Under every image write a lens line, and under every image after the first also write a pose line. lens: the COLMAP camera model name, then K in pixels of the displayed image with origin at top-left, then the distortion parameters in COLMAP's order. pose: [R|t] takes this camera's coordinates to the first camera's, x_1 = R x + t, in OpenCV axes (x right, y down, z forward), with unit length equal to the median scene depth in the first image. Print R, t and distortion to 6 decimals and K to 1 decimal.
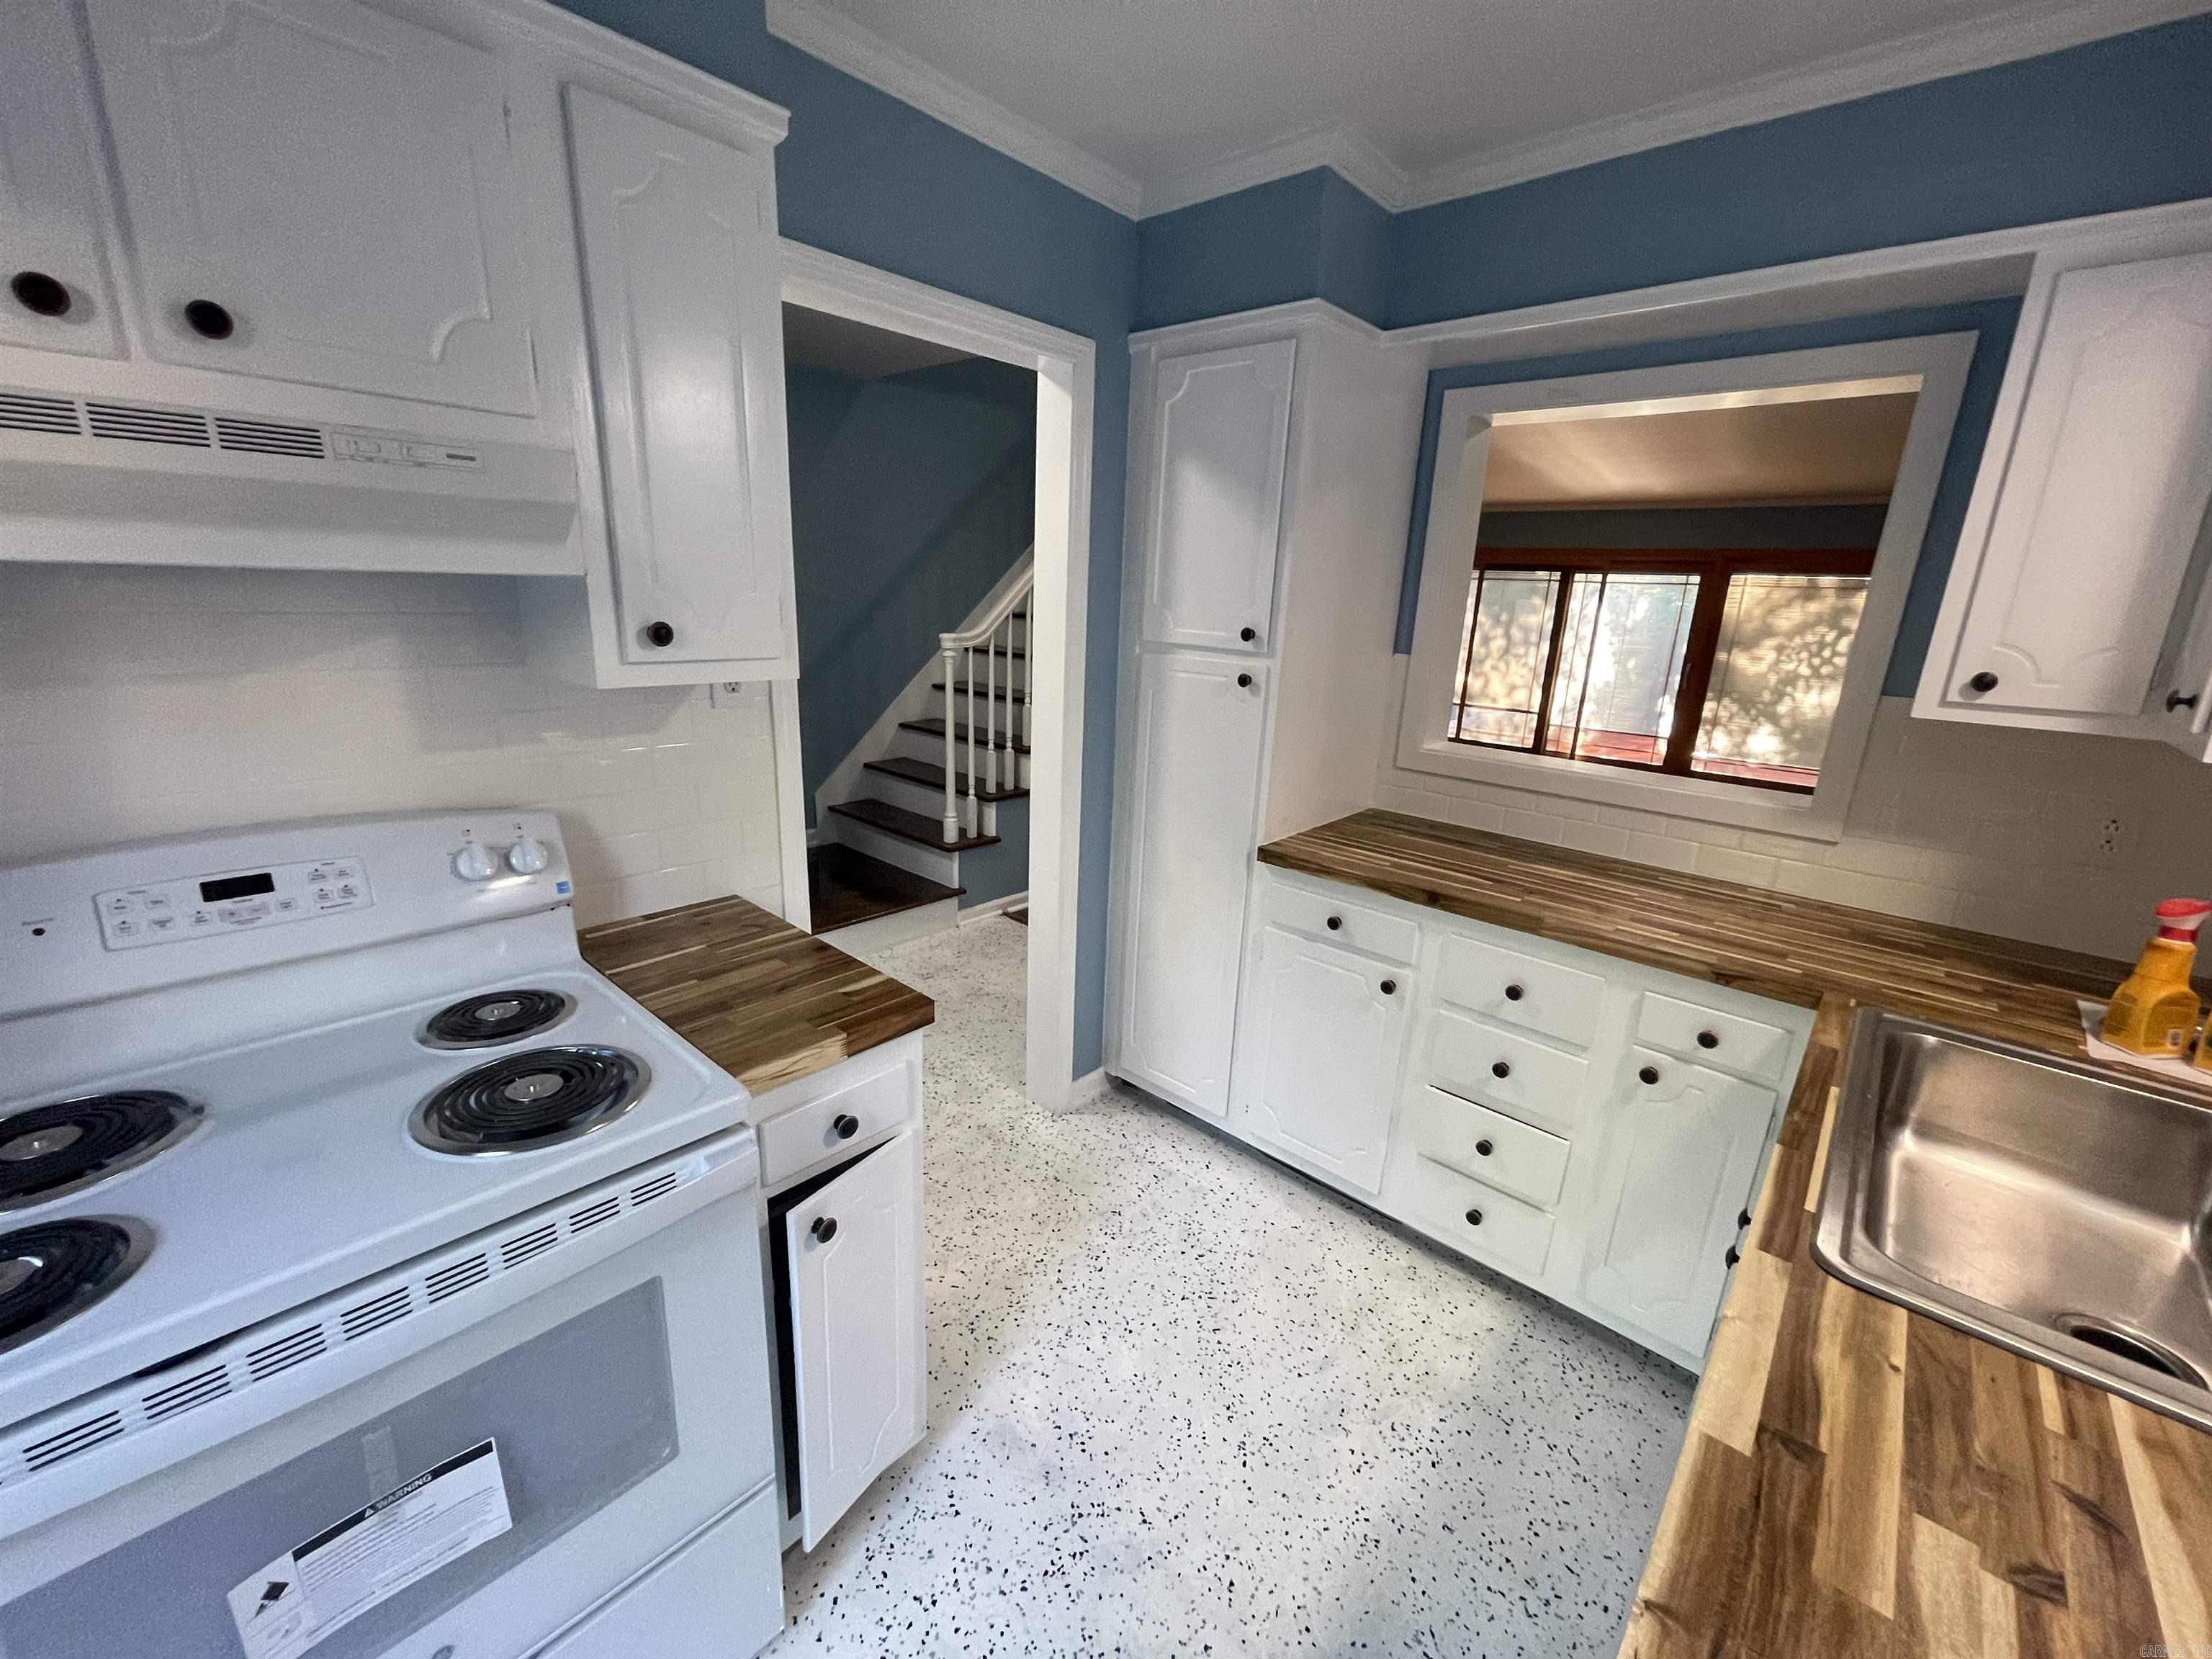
lens RADIAL K [[897.5, 0, 1096.9], [0, 897.5, 828.7], [0, 0, 1]] dist [-0.000353, 0.001023]
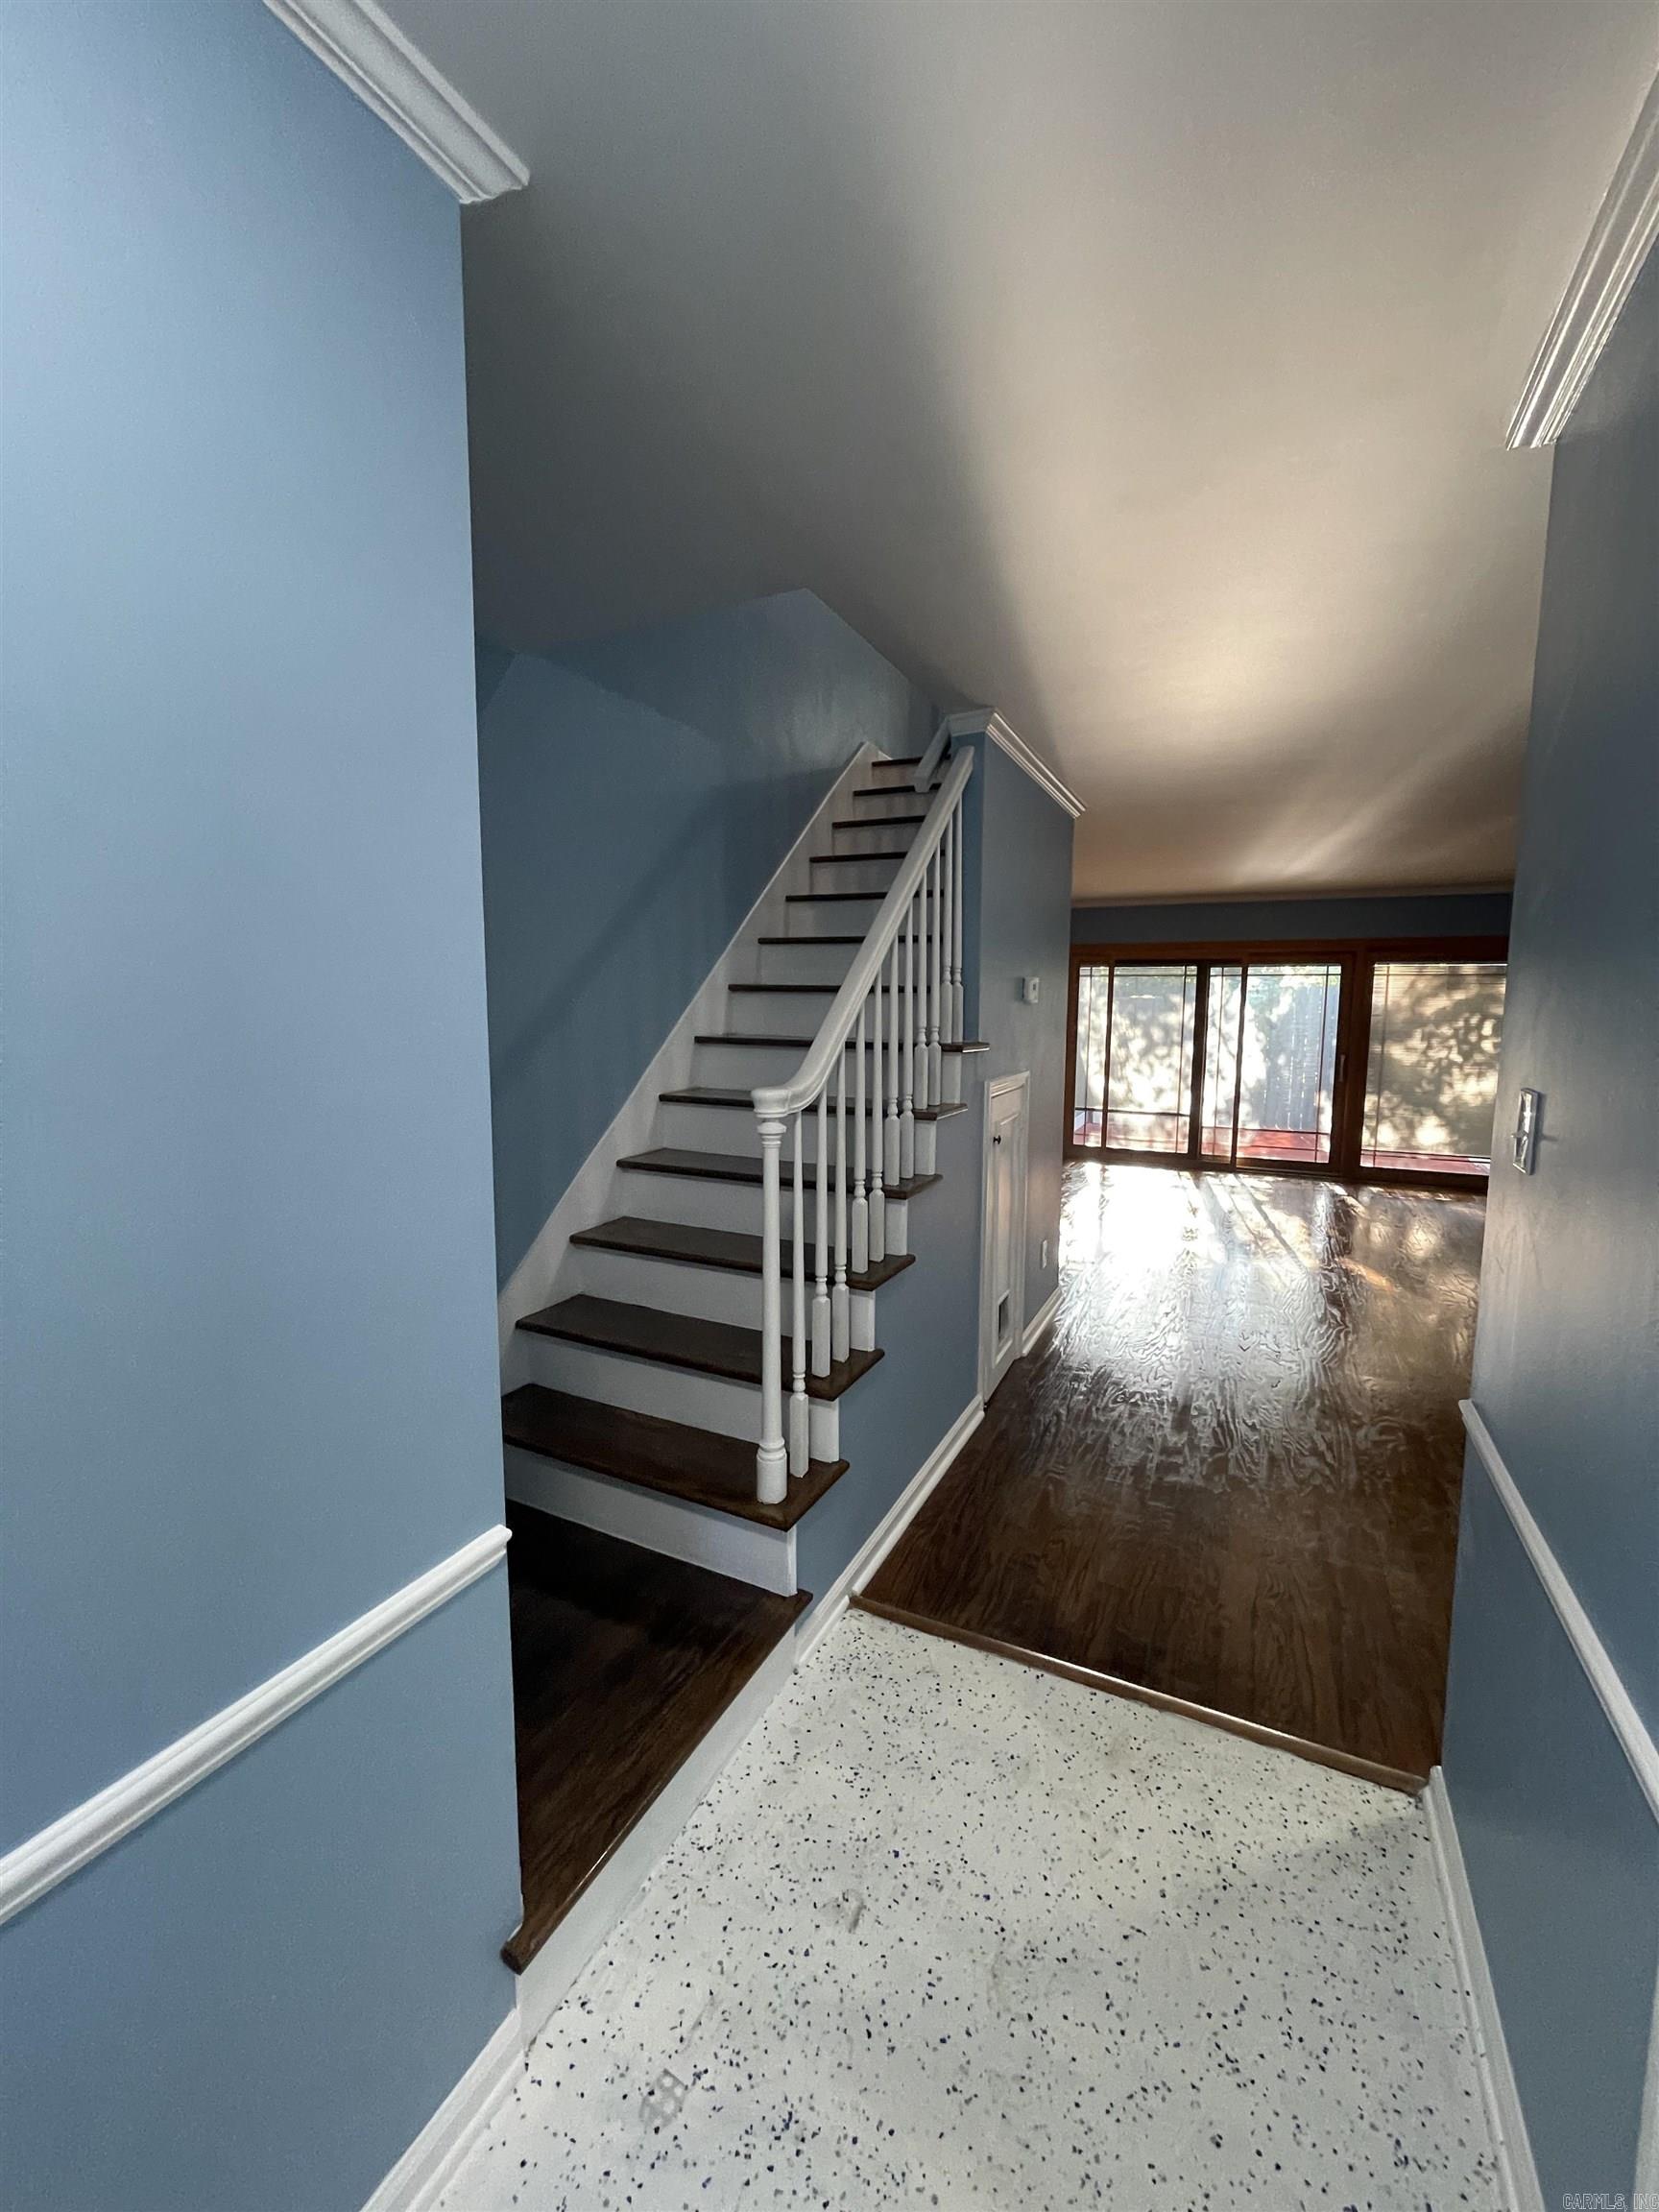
lens RADIAL K [[898.3, 0, 835.8], [0, 898.3, 1106.2], [0, 0, 1]] dist [0.000005, 0.000190]
pose [[0.956452, -0.064244, 0.284733, -0.492746], [0.103917, 0.986511, -0.126483, -0.255165], [-0.272766, 0.150563, 0.950226, 0.938356]]
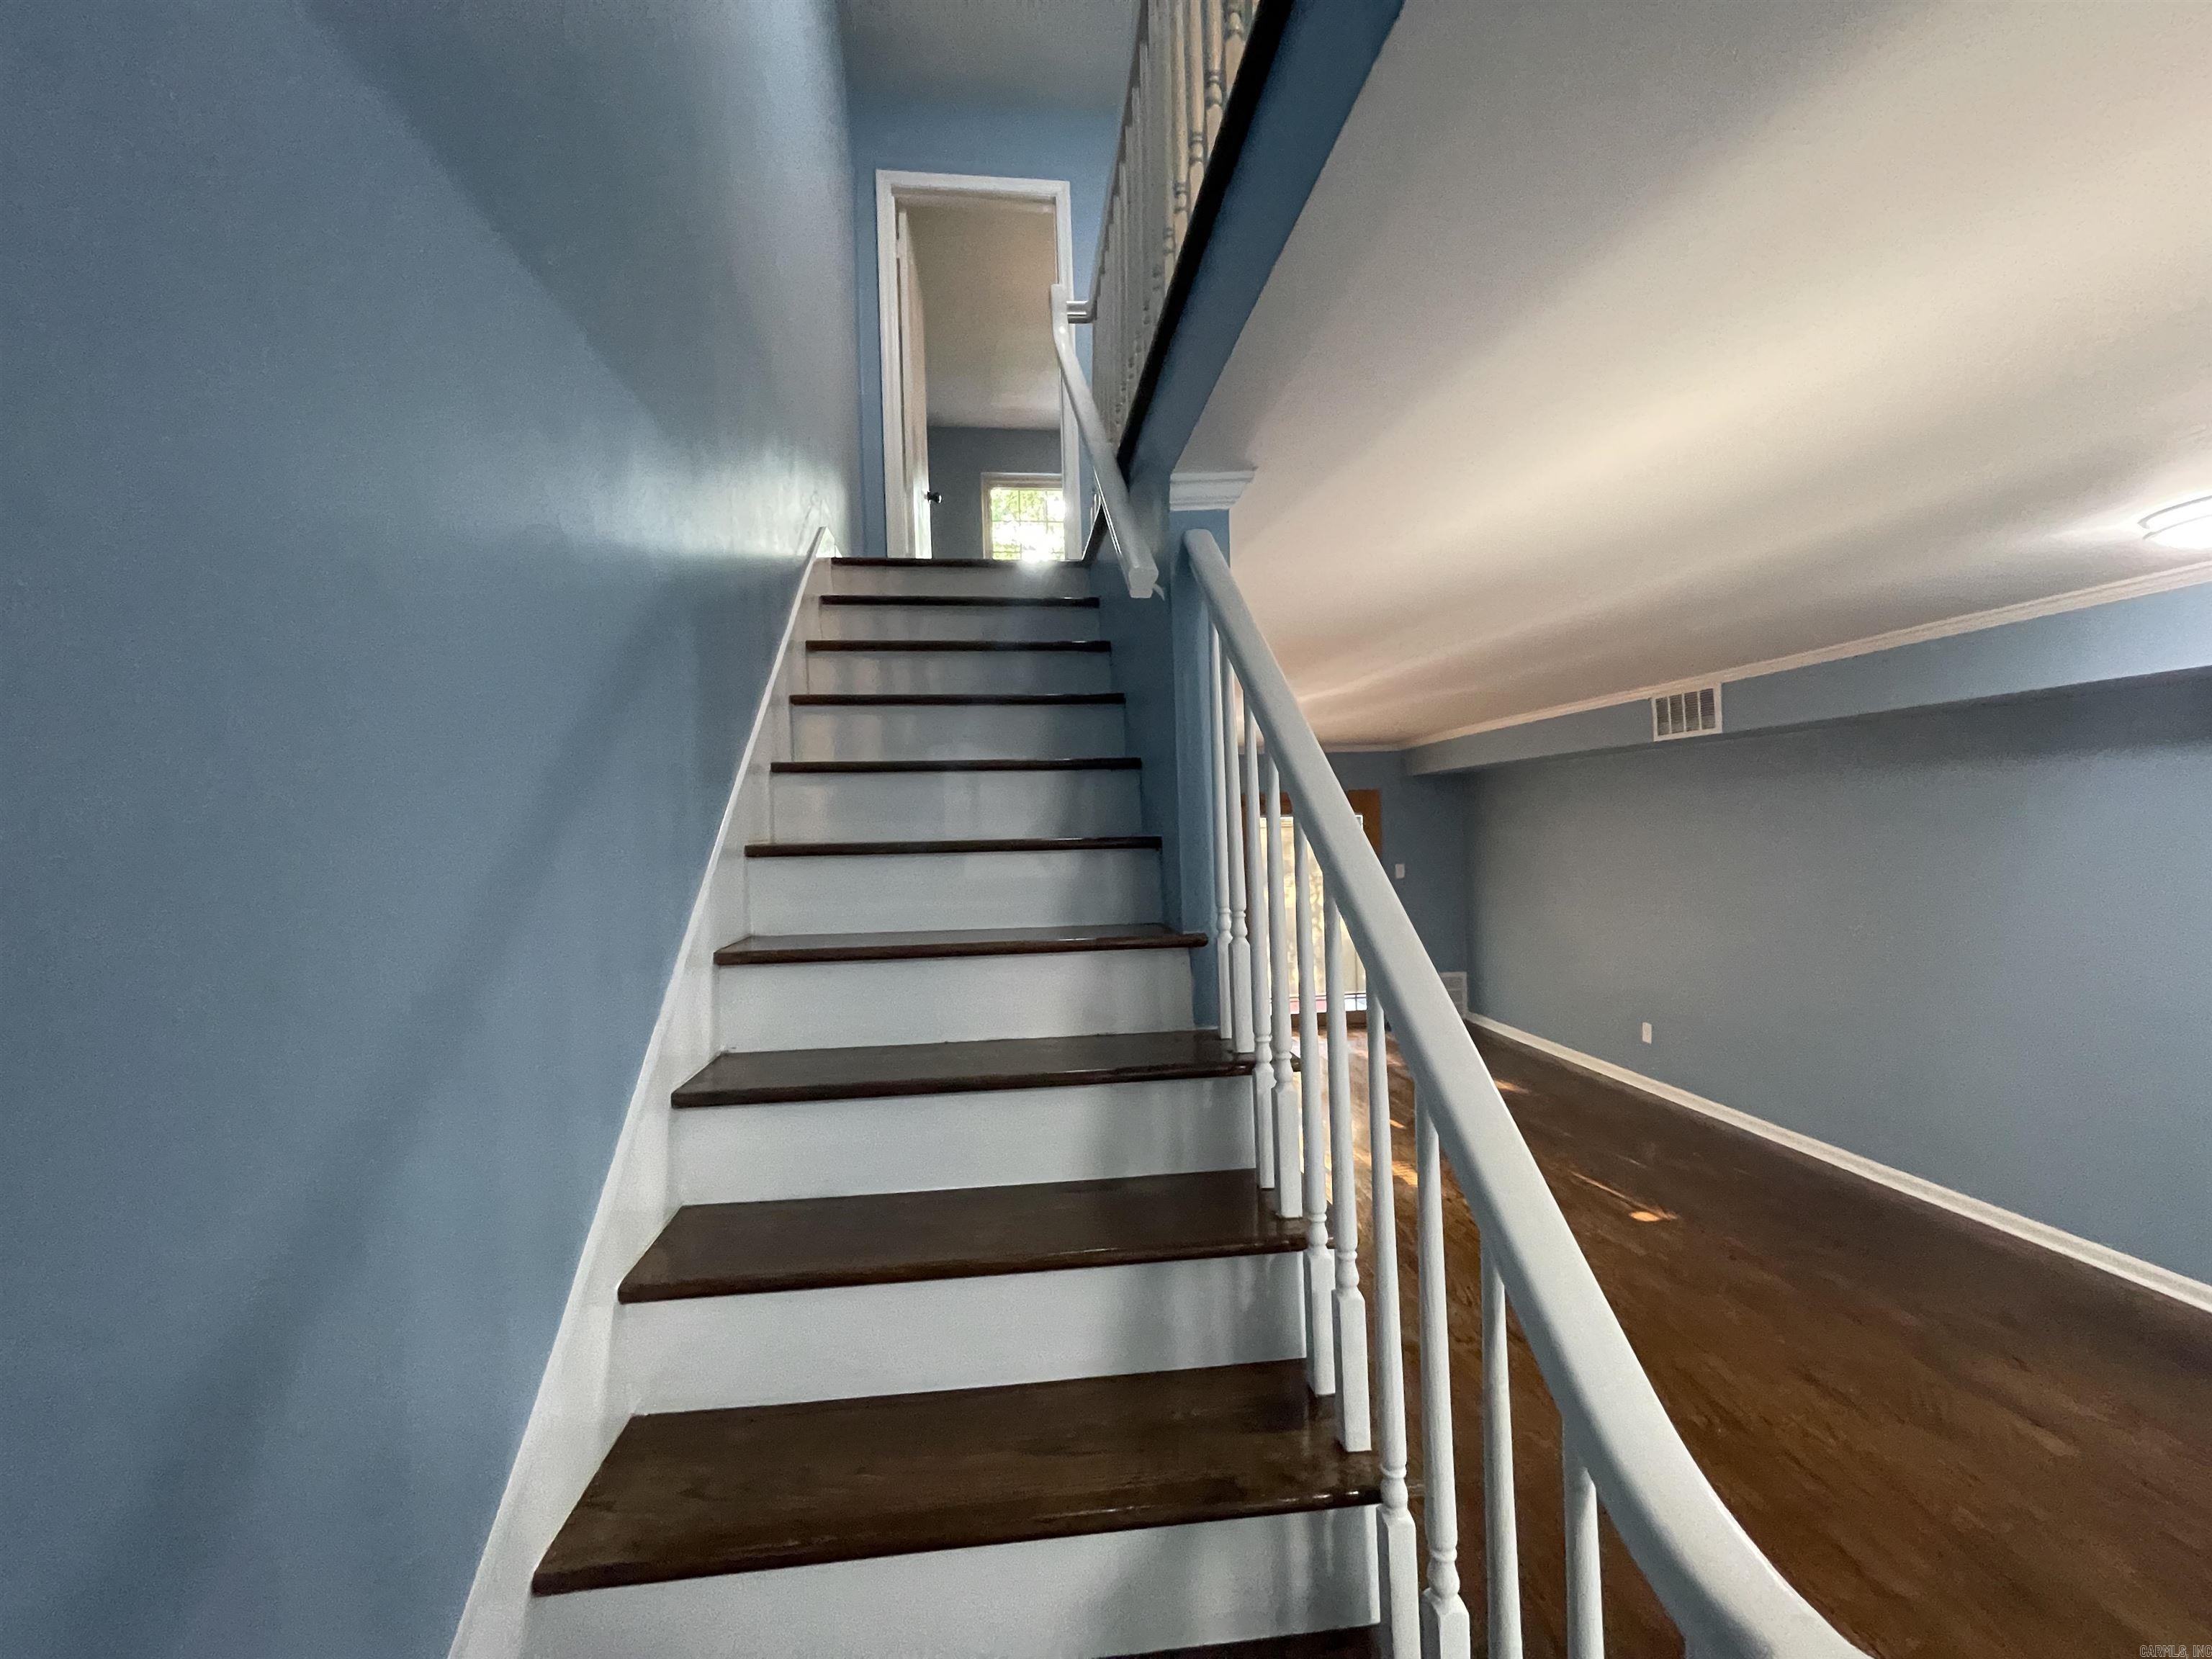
lens RADIAL K [[894.6, 0, 1094.5], [0, 894.6, 832.6], [0, 0, 1]] dist [-0.006301, -0.000057]
pose [[0.661216, -0.059797, 0.747808, -0.558119], [0.256122, 0.954919, -0.150107, -0.597857], [-0.705120, 0.290783, 0.646723, 1.743873]]
